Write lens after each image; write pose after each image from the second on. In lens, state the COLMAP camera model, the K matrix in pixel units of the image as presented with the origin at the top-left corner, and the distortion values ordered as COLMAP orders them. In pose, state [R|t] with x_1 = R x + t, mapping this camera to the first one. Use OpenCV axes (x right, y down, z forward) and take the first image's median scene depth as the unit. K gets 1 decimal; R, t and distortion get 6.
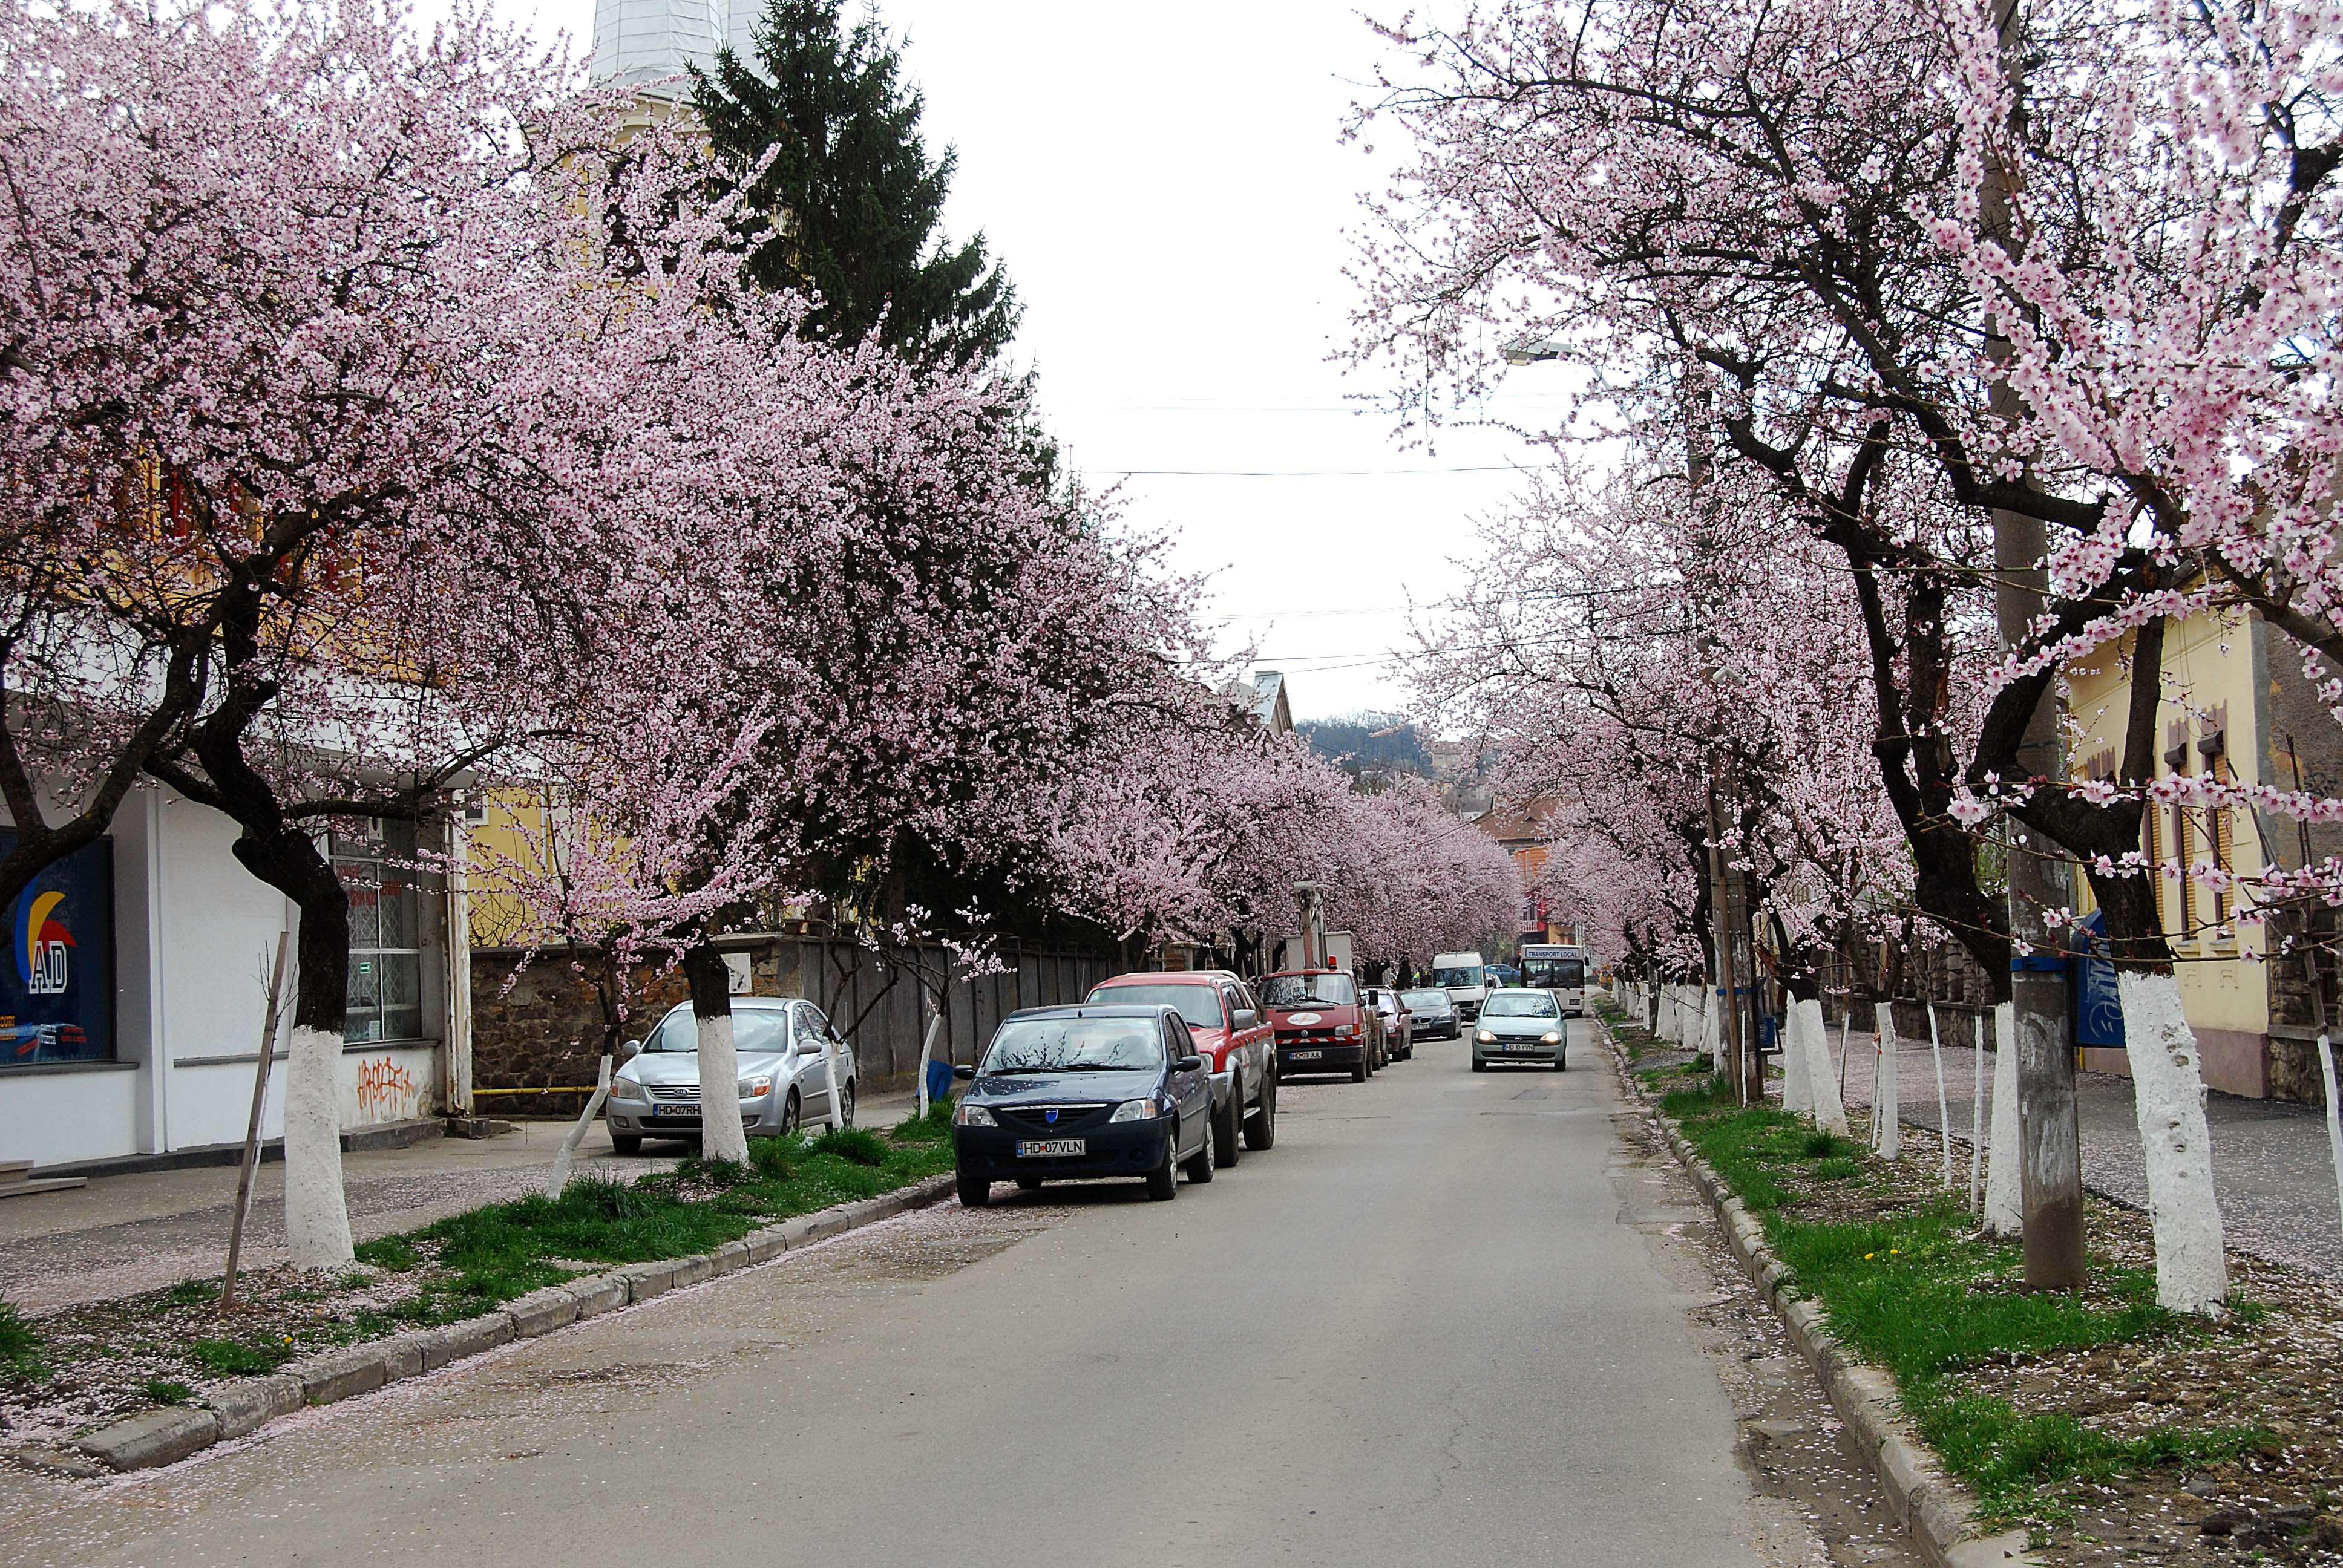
lens RADIAL K [[3709.9, 0, 1171.5], [0, 3709.9, 784.0], [0, 0, 1]] dist [-0.026619, -0.041003]
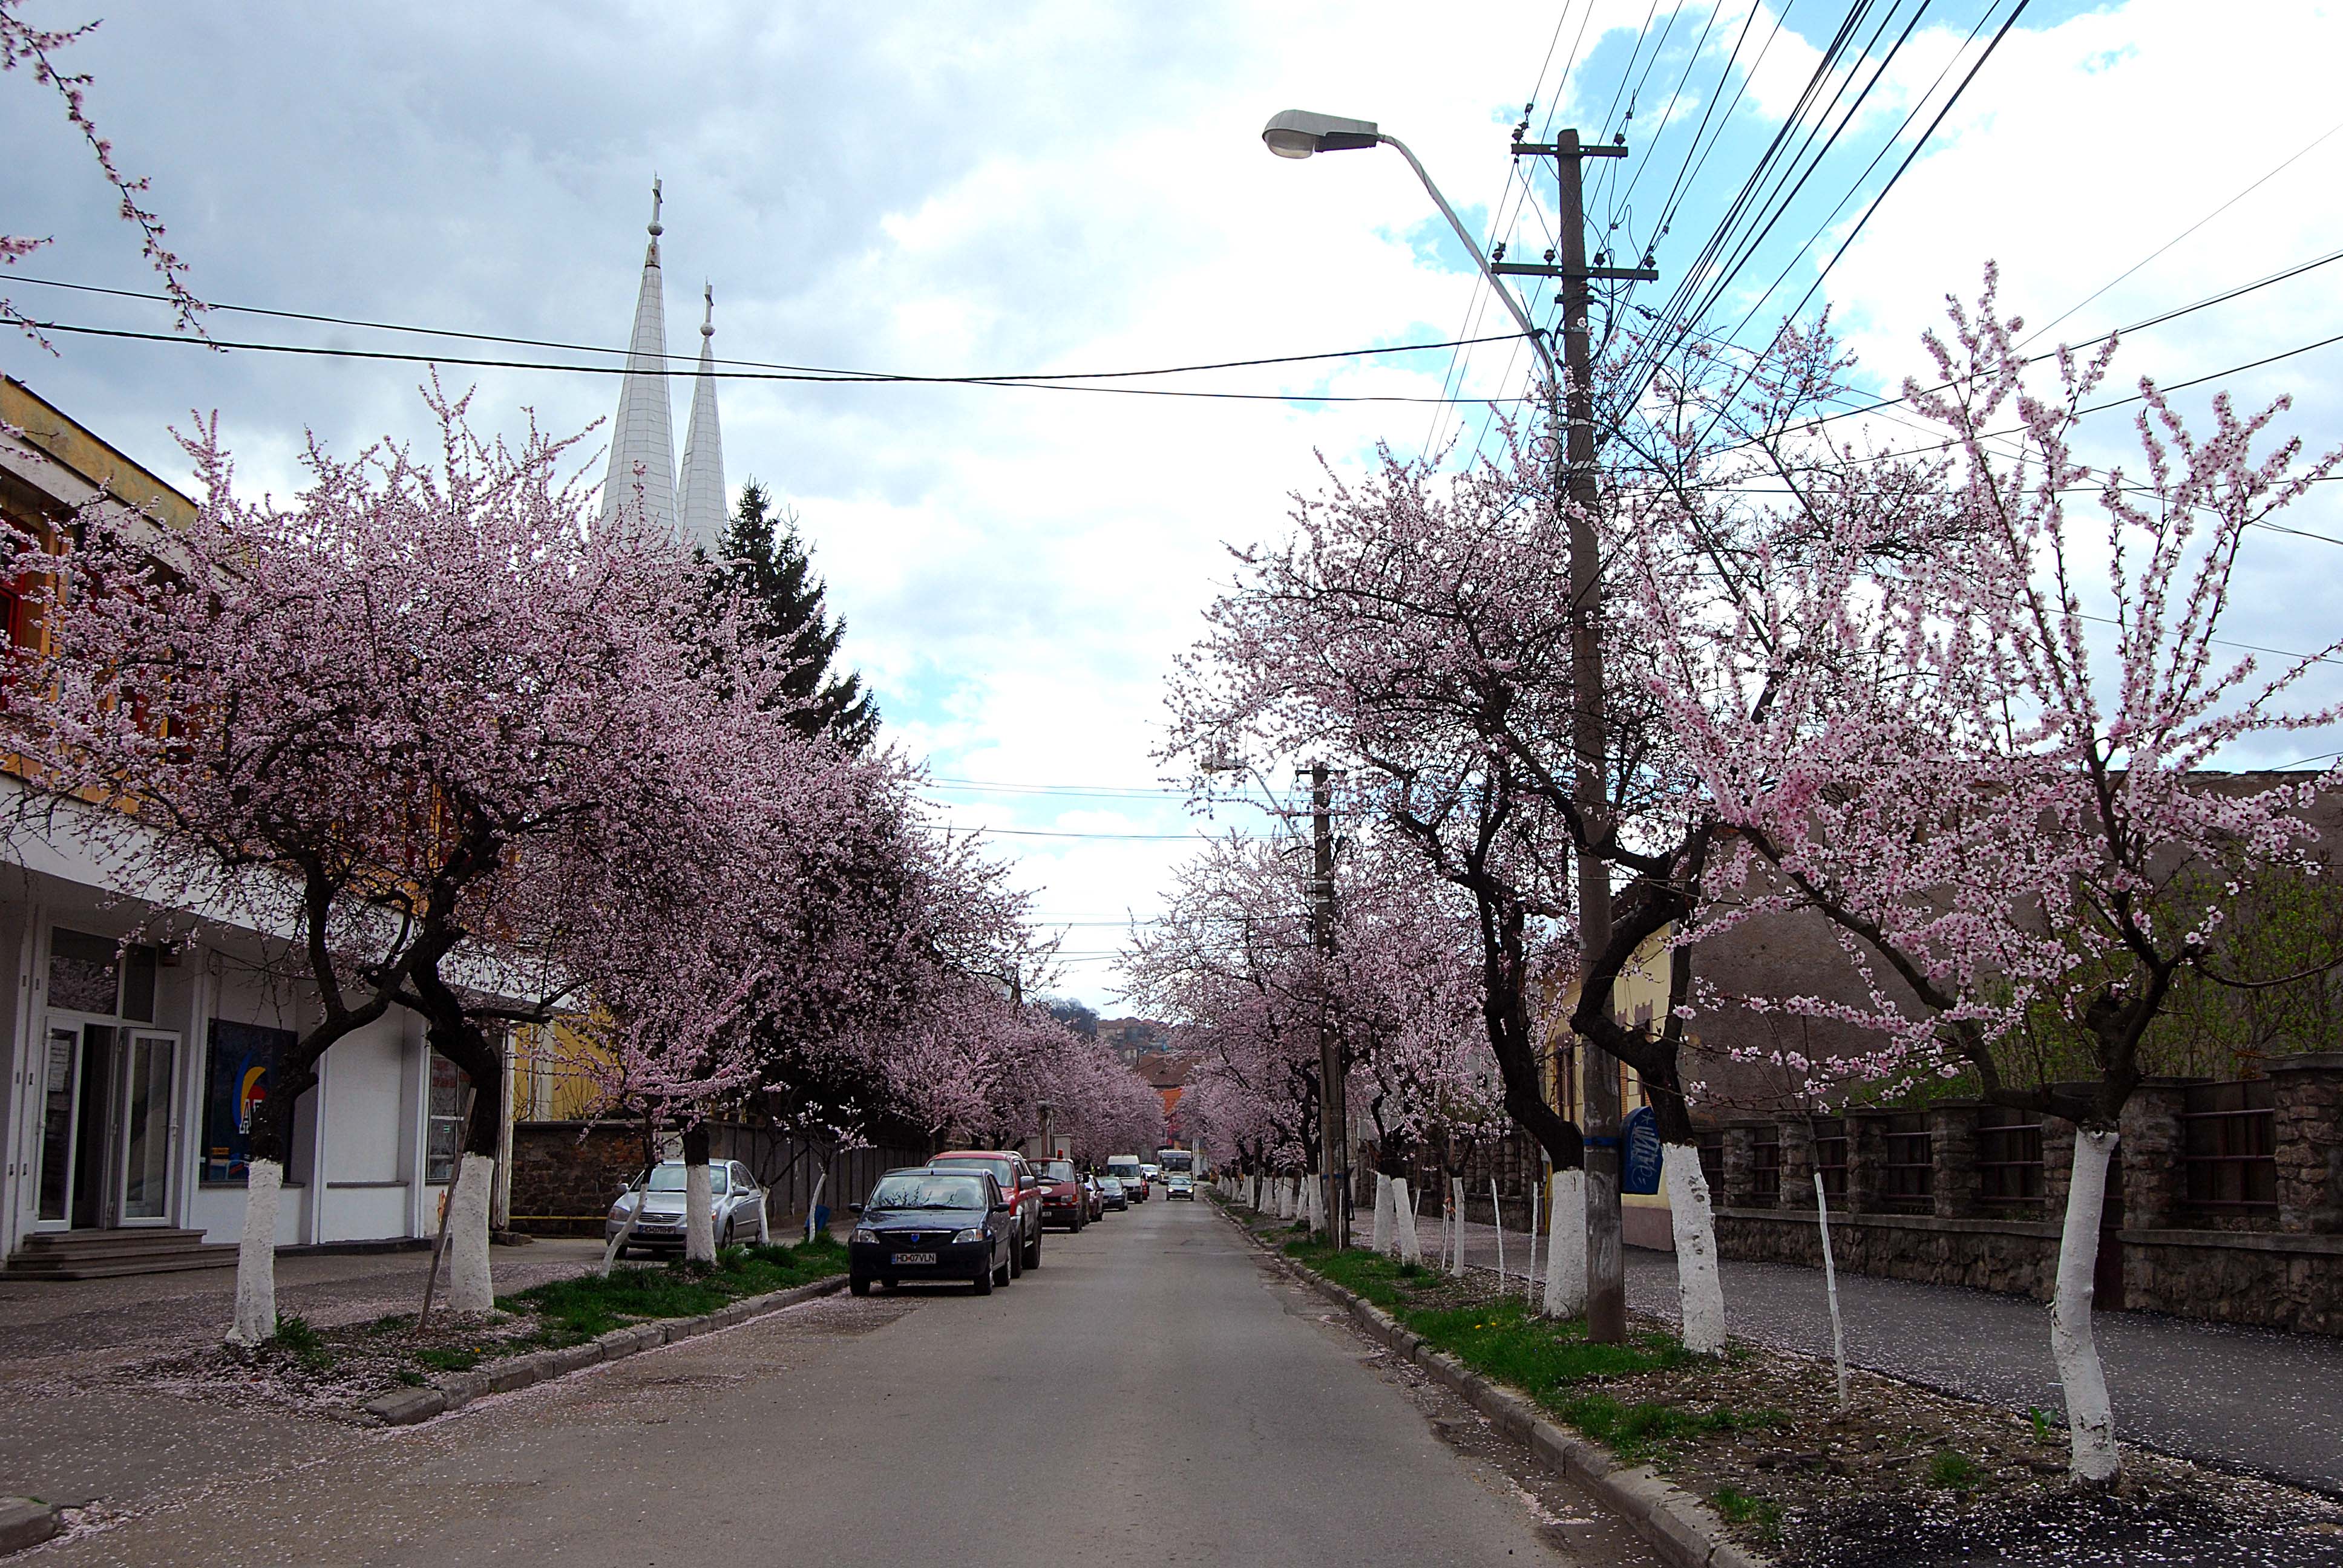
lens RADIAL K [[2413.3, 0, 1171.5], [0, 2413.3, 784.0], [0, 0, 1]] dist [-0.071726, 0.028592]
pose [[0.994153, 0.048056, 0.096695, -0.032482], [-0.037328, 0.993248, -0.109844, 0.007967], [-0.101321, 0.105593, 0.989234, -0.022515]]
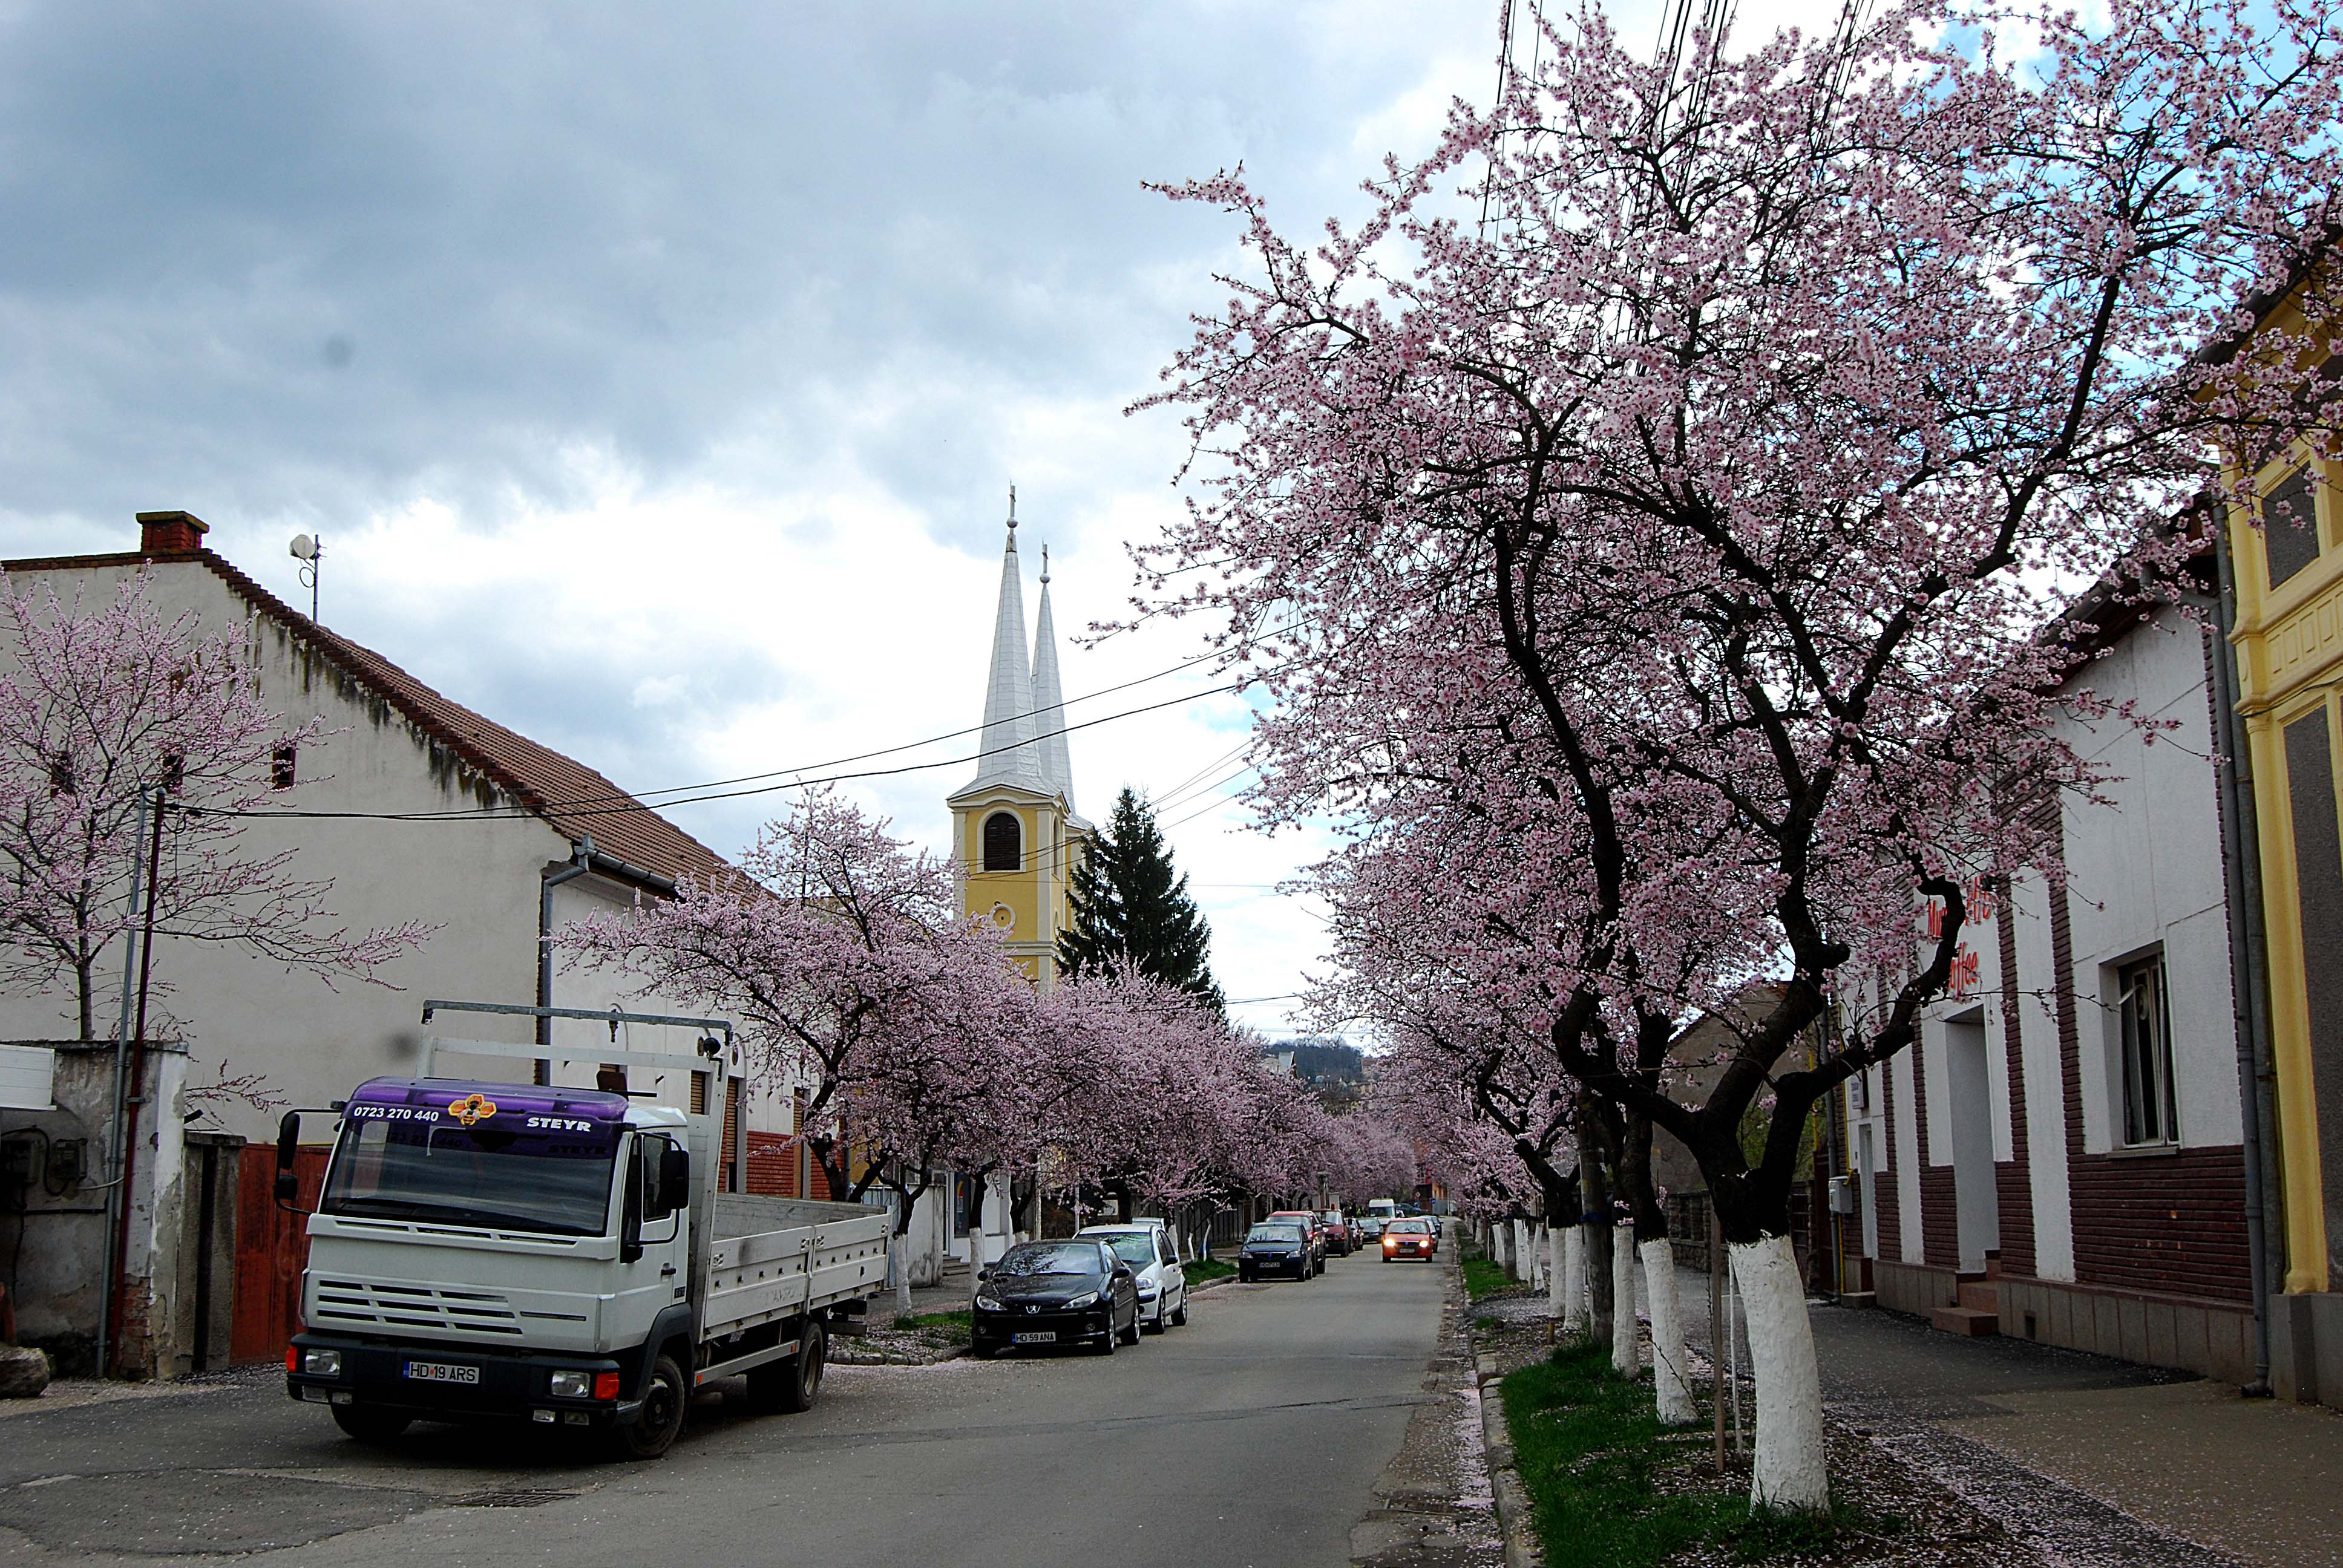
lens RADIAL K [[2413.3, 0, 1171.5], [0, 2413.3, 784.0], [0, 0, 1]] dist [-0.071726, 0.028592]
pose [[0.999769, 0.019021, -0.009998, -0.108711], [-0.020089, 0.992482, -0.120731, -0.070328], [0.007626, 0.120904, 0.992635, -1.231796]]
